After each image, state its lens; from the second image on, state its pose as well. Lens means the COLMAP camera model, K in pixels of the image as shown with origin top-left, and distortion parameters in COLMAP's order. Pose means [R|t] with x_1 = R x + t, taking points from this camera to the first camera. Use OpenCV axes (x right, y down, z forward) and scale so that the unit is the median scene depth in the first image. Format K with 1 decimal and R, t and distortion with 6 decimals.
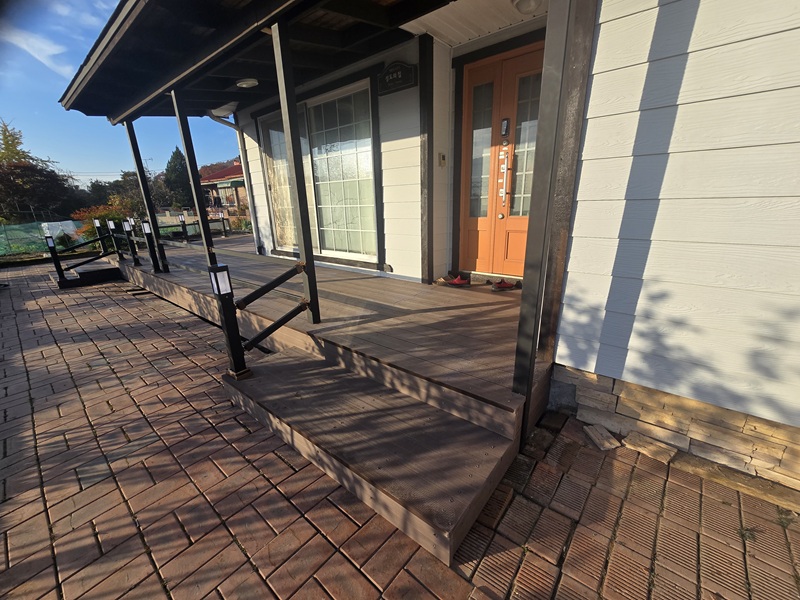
lens RADIAL K [[326.9, 0, 397.2], [0, 326.9, 304.9], [0, 0, 1]] dist [-0.005780, 0.001393]
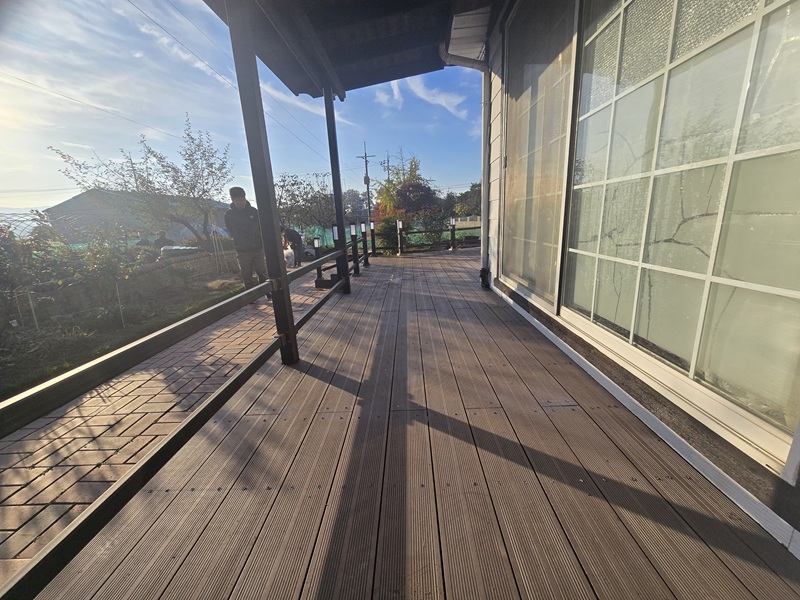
lens RADIAL K [[326.9, 0, 402.3], [0, 326.9, 300.0], [0, 0, 1]] dist [-0.005780, 0.001393]
pose [[0.626603, 0.187208, -0.756519, -0.076284], [-0.209056, 0.975519, 0.068247, -0.190131], [0.750776, 0.115391, 0.650401, 0.728737]]
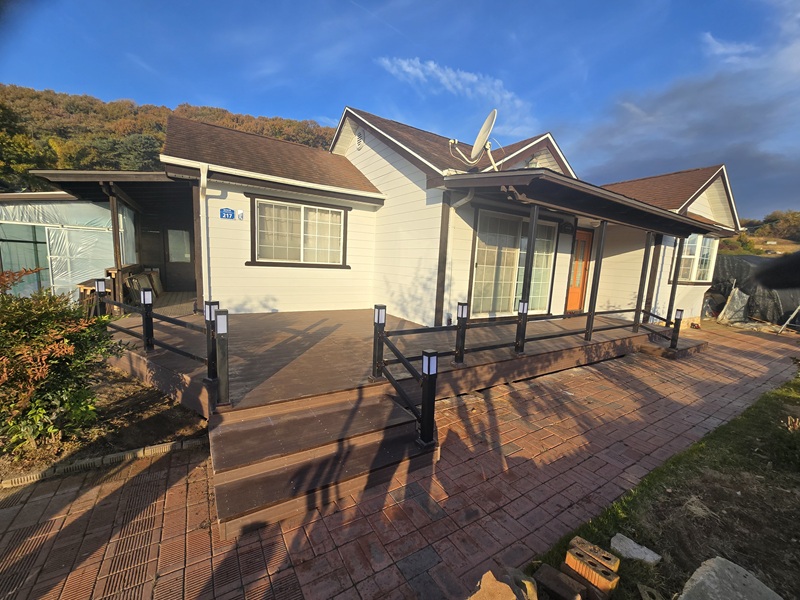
lens RADIAL K [[326.9, 0, 398.1], [0, 326.9, 305.4], [0, 0, 1]] dist [-0.005780, 0.001393]
pose [[0.306932, -0.088367, 0.947620, -2.033643], [0.234223, 0.972071, 0.014783, -0.390708], [-0.922460, 0.217417, 0.319057, 1.184001]]
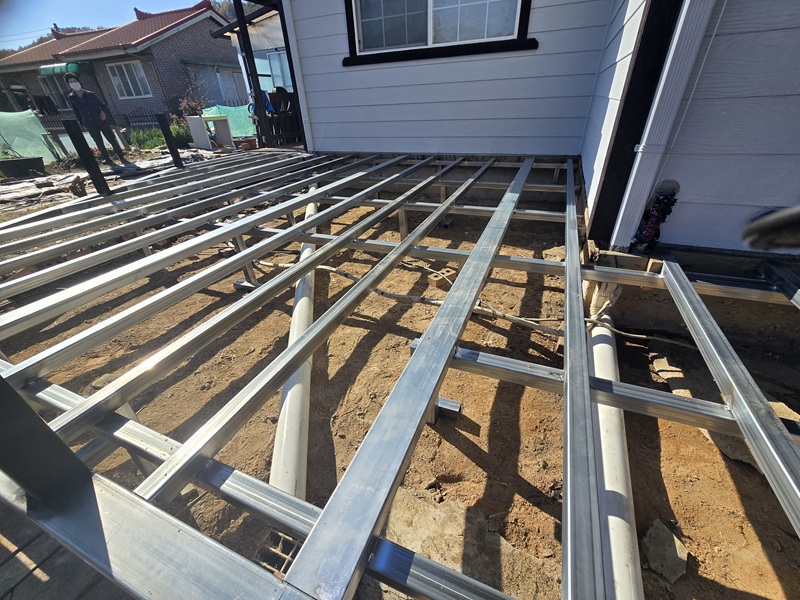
lens RADIAL K [[326.9, 0, 402.1], [0, 326.9, 301.0], [0, 0, 1]] dist [-0.005780, 0.001393]
pose [[0.955731, -0.170855, 0.239556, -0.946835], [0.109588, 0.962261, 0.249088, -0.273493], [-0.273073, -0.211808, 0.938386, 1.205229]]
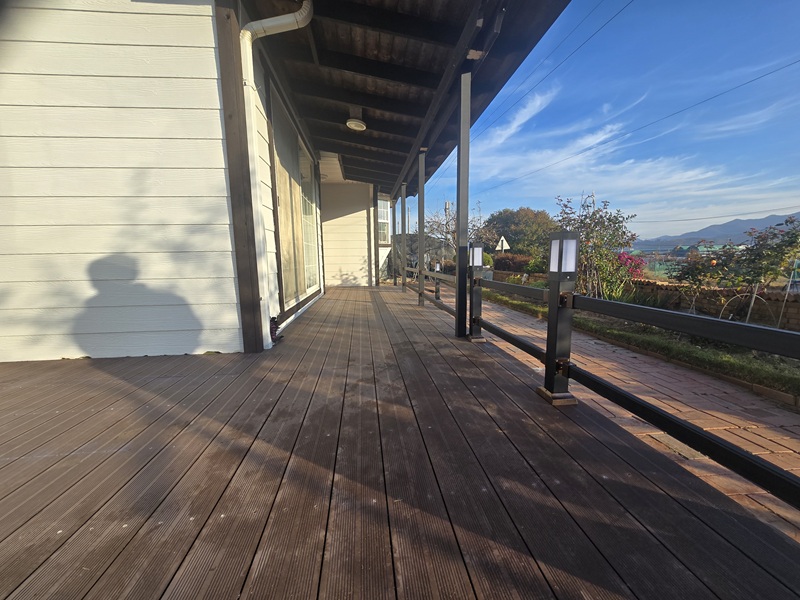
lens RADIAL K [[326.9, 0, 403.0], [0, 326.9, 306.2], [0, 0, 1]] dist [-0.005780, 0.001393]
pose [[-0.729375, -0.061905, 0.681307, -1.202720], [0.242764, 0.907663, 0.342364, -0.435431], [-0.639592, 0.415109, -0.646998, 1.681511]]
